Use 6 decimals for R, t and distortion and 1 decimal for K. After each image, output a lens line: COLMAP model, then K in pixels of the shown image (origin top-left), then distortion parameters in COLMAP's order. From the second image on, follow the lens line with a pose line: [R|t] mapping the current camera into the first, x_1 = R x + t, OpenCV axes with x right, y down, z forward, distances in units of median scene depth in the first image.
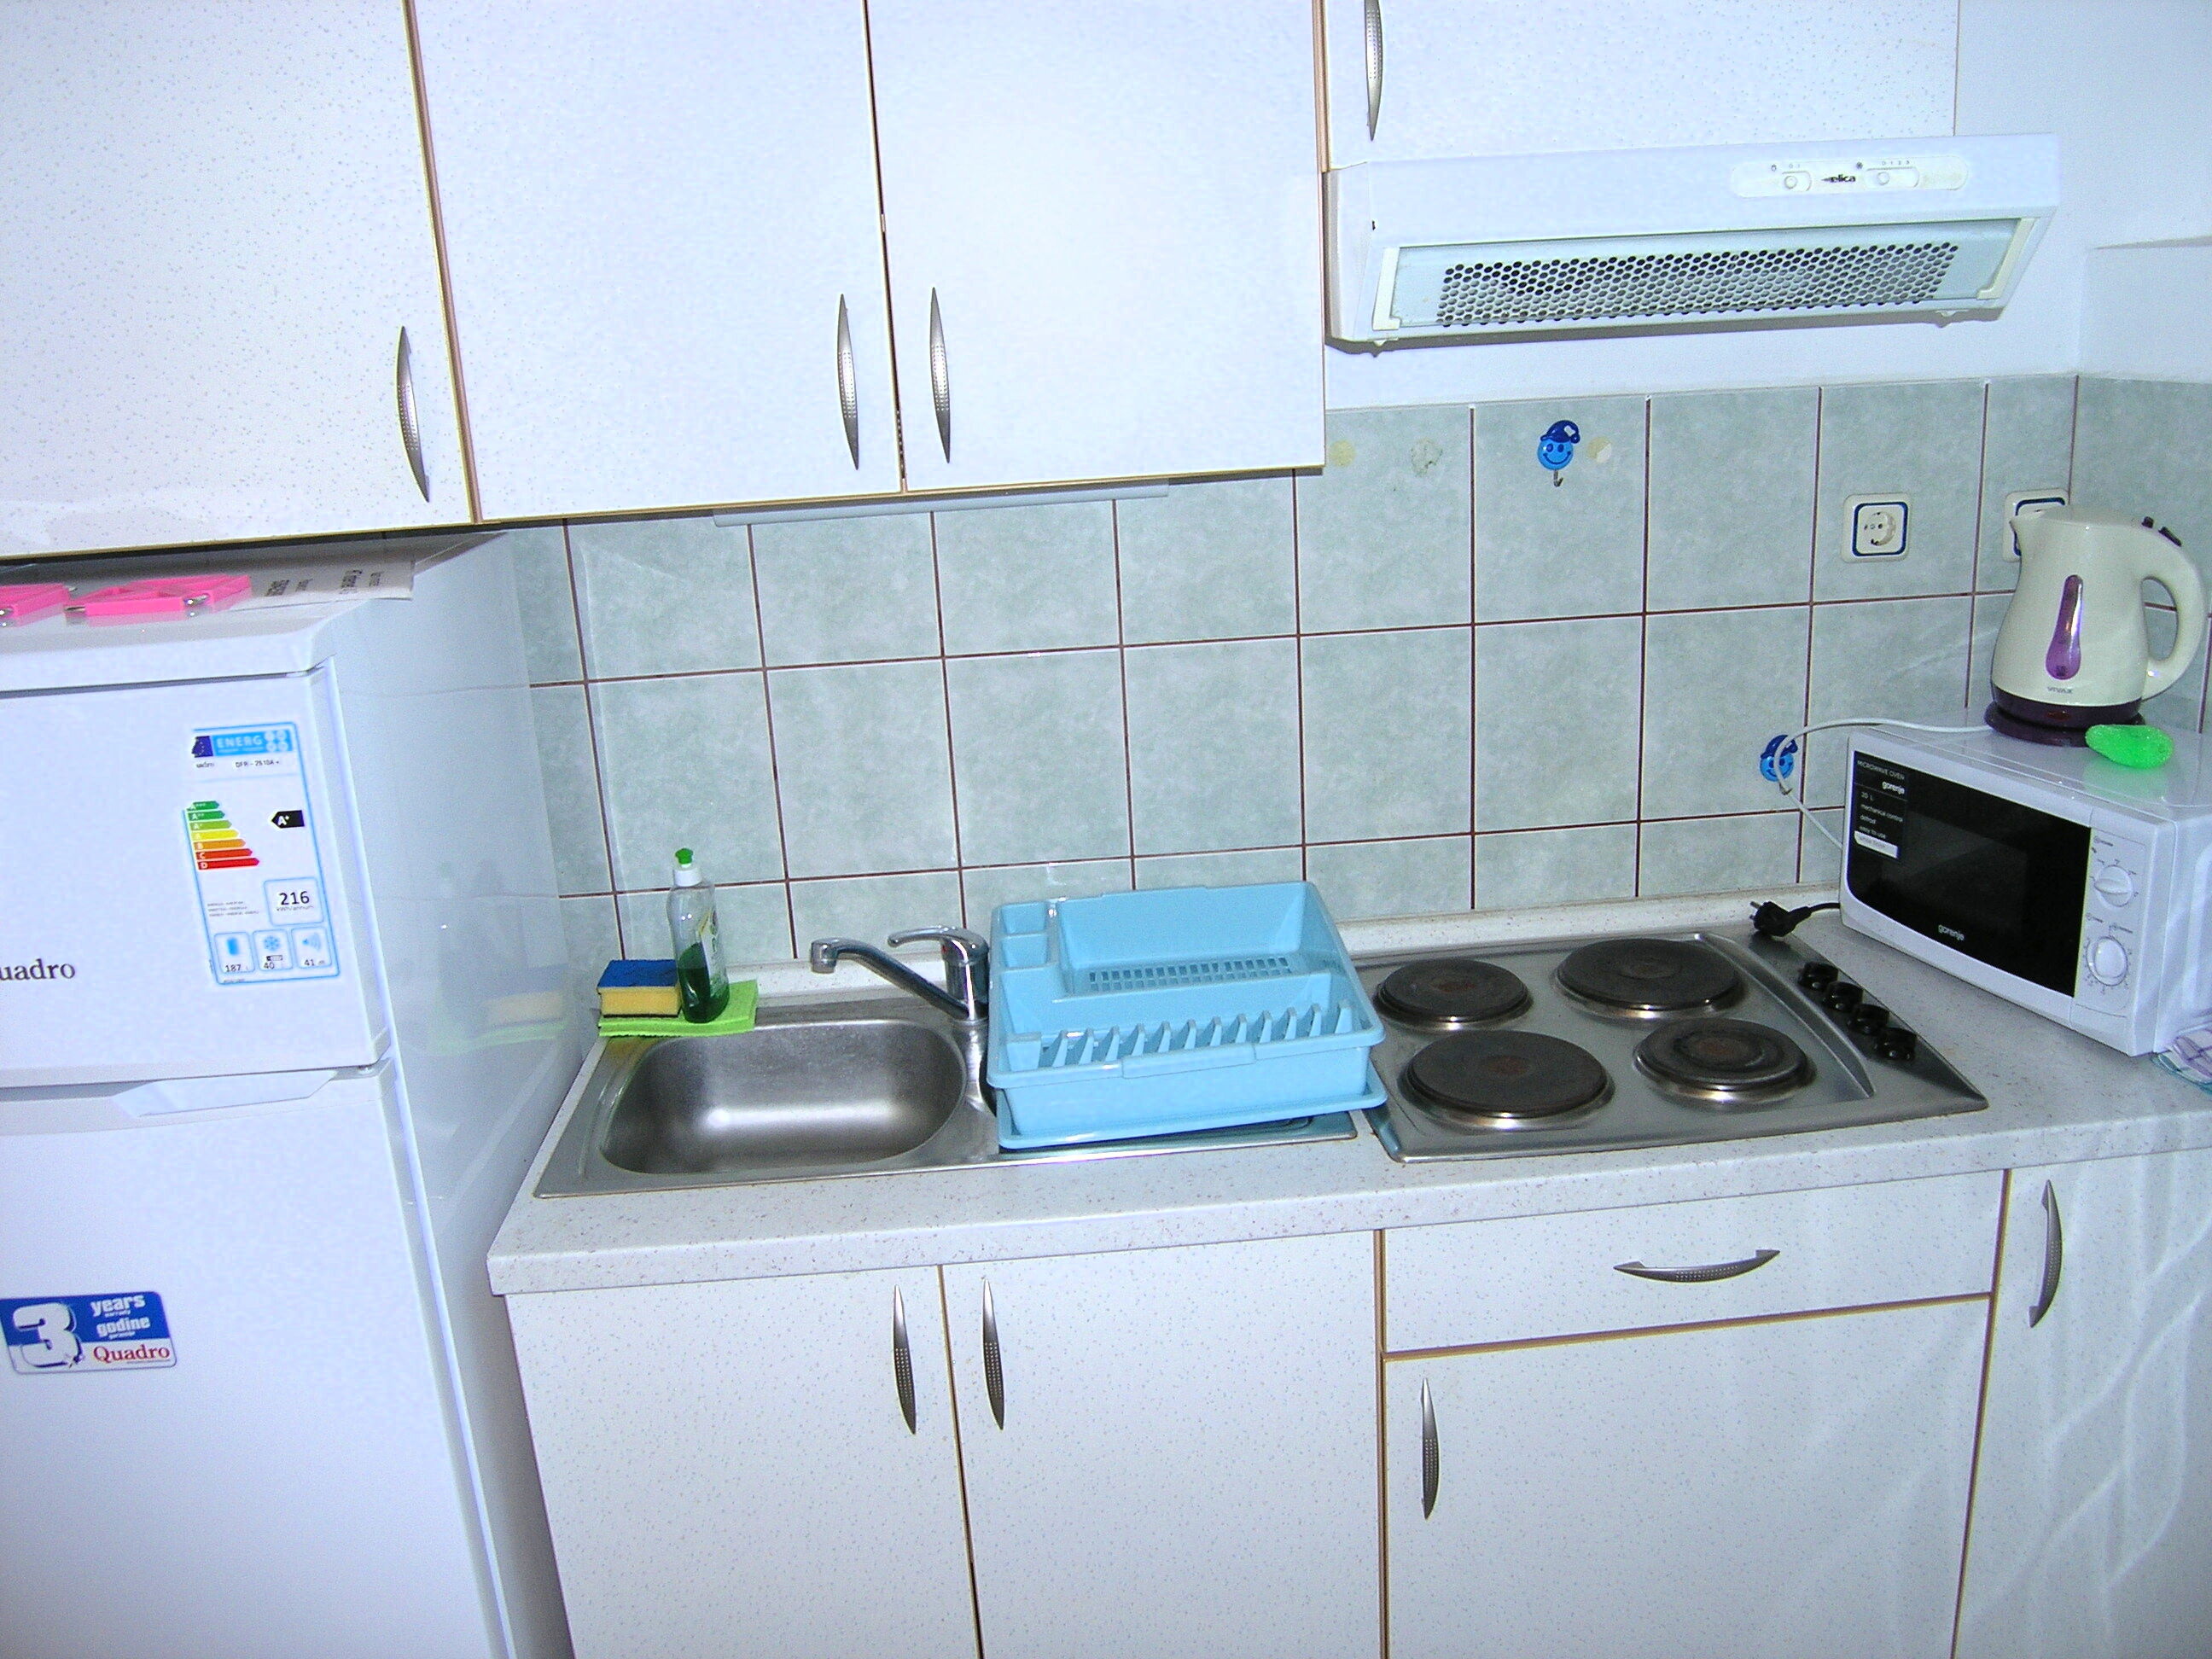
lens RADIAL K [[1835.1, 0, 1097.9], [0, 1835.1, 814.9], [0, 0, 1]] dist [-0.107950, 0.048693]
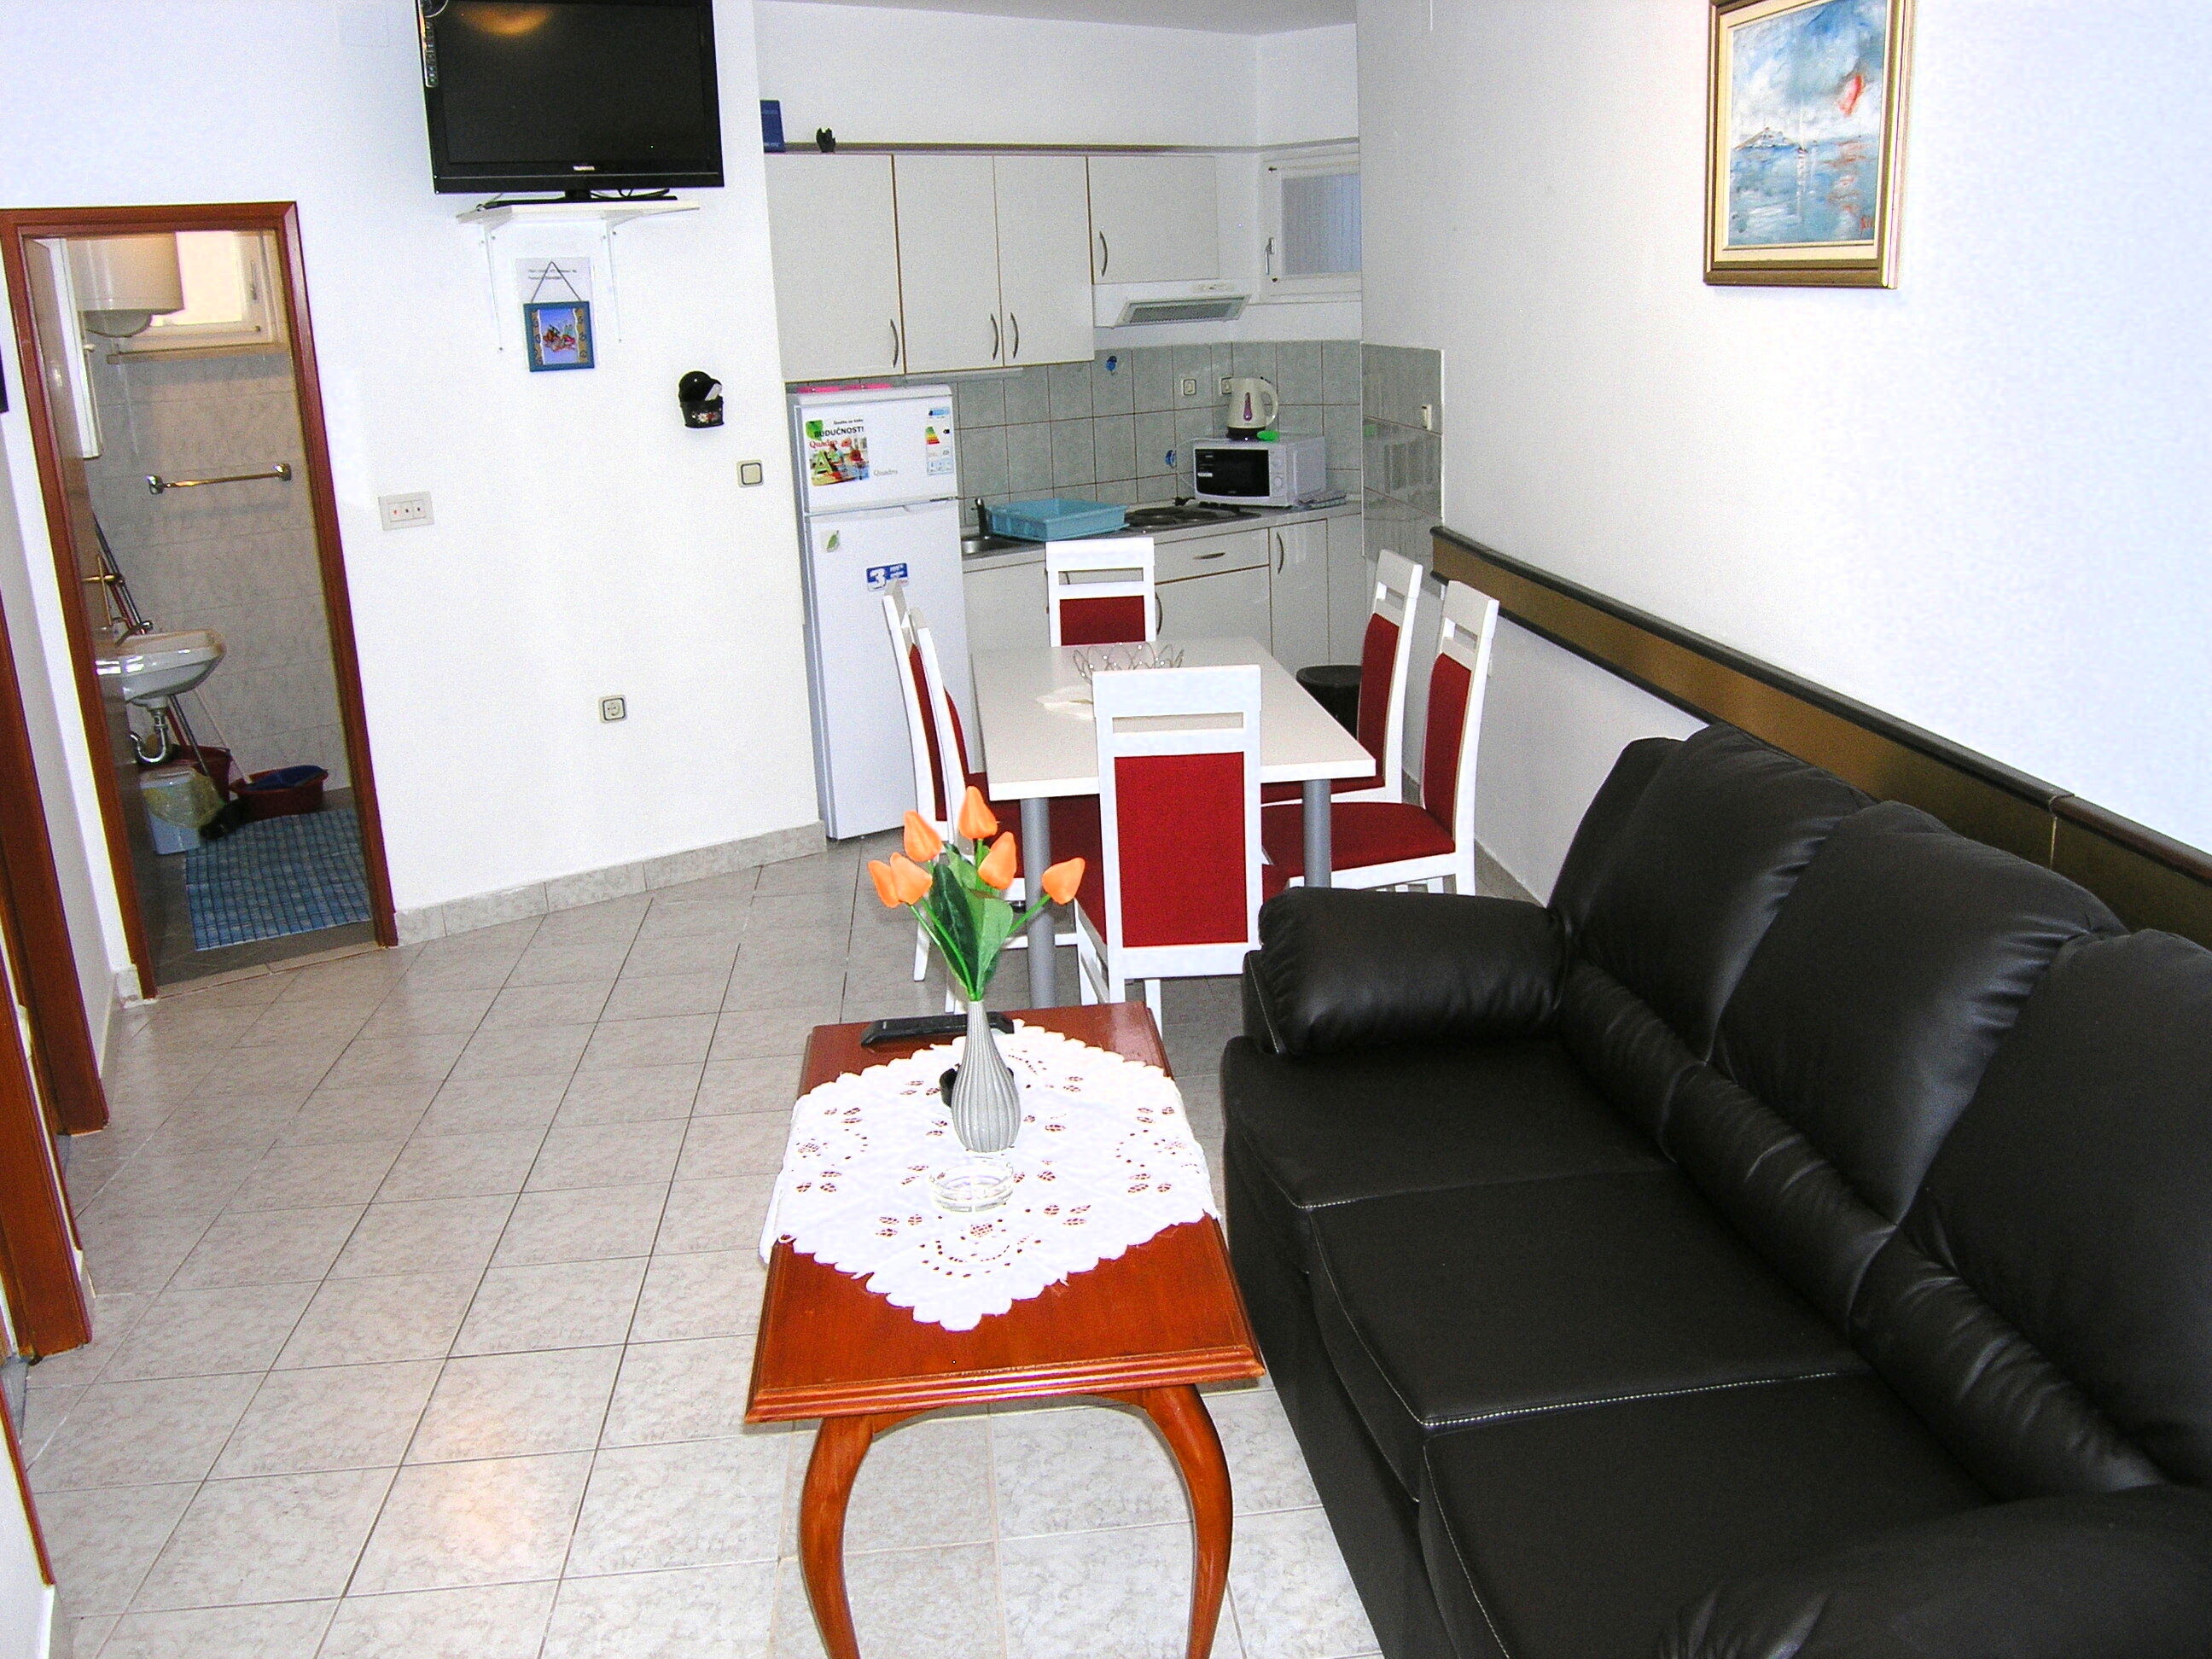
lens RADIAL K [[1835.1, 0, 1101.6], [0, 1835.1, 824.6], [0, 0, 1]] dist [-0.107950, 0.048693]
pose [[0.829054, -0.136750, 0.542190, -2.015683], [0.161115, 0.986932, 0.002564, 0.743414], [-0.535455, 0.085229, 0.840252, -2.086878]]
